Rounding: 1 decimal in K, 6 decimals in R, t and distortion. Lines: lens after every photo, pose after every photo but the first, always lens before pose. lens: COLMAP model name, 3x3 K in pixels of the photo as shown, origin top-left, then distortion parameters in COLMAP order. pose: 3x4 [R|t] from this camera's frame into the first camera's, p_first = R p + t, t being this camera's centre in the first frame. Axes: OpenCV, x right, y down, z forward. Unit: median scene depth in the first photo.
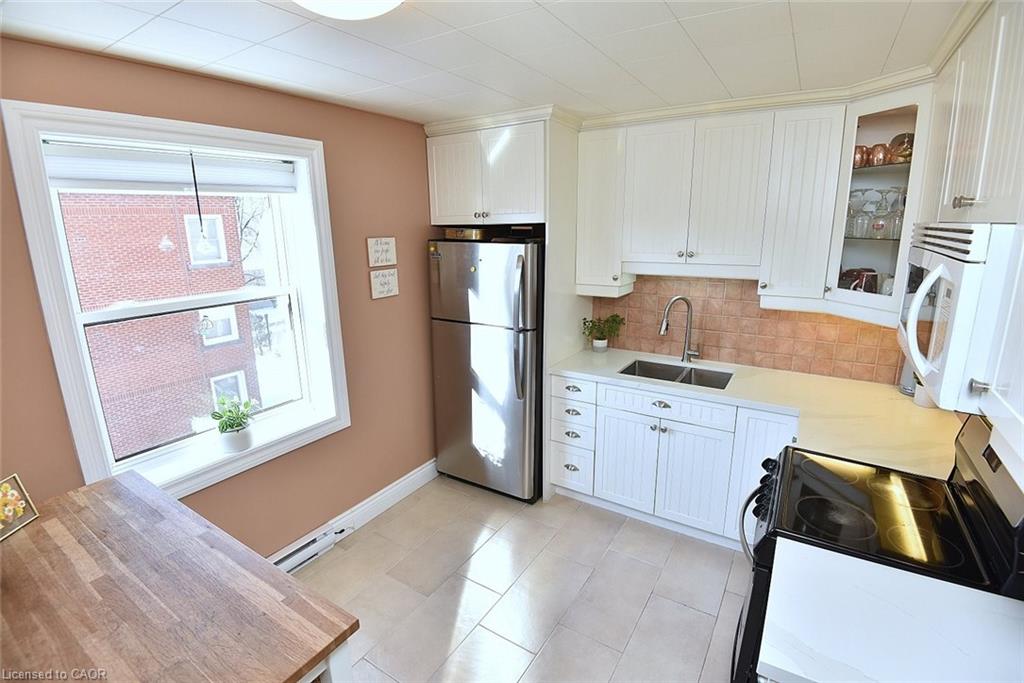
lens RADIAL K [[470.8, 0, 503.2], [0, 470.8, 340.3], [0, 0, 1]] dist [-0.040307, -0.006328]
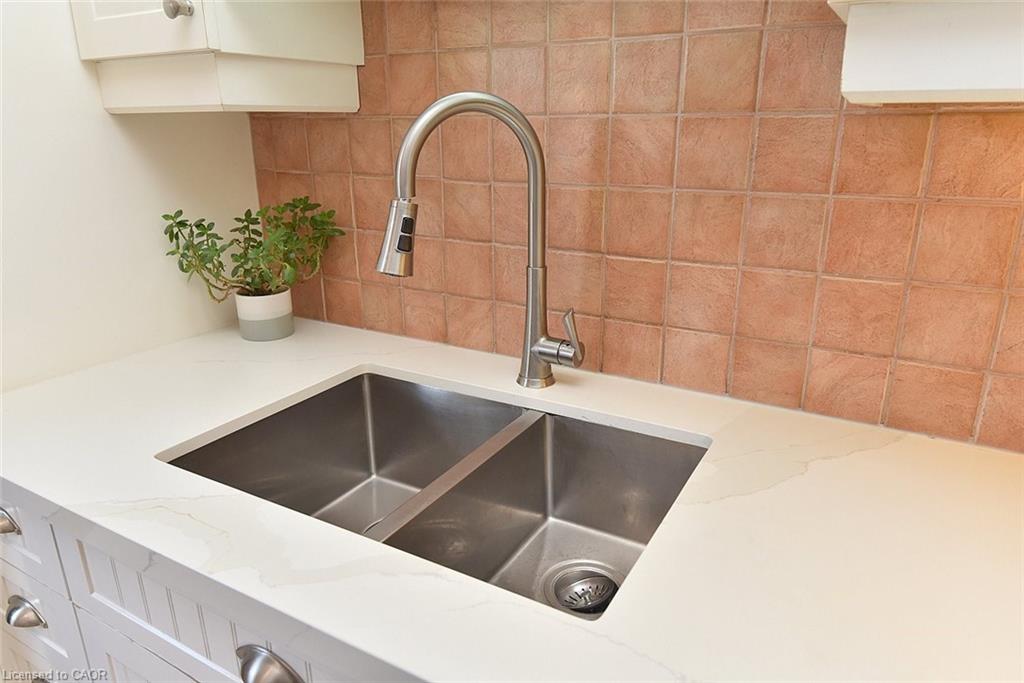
lens RADIAL K [[678.5, 0, 508.6], [0, 678.5, 343.0], [0, 0, 1]] dist [-0.001367, -0.002714]
pose [[0.998814, -0.008721, 0.047900, 0.368003], [0.004452, 0.996064, 0.088525, -0.007247], [-0.048484, -0.088207, 0.994922, 0.658404]]
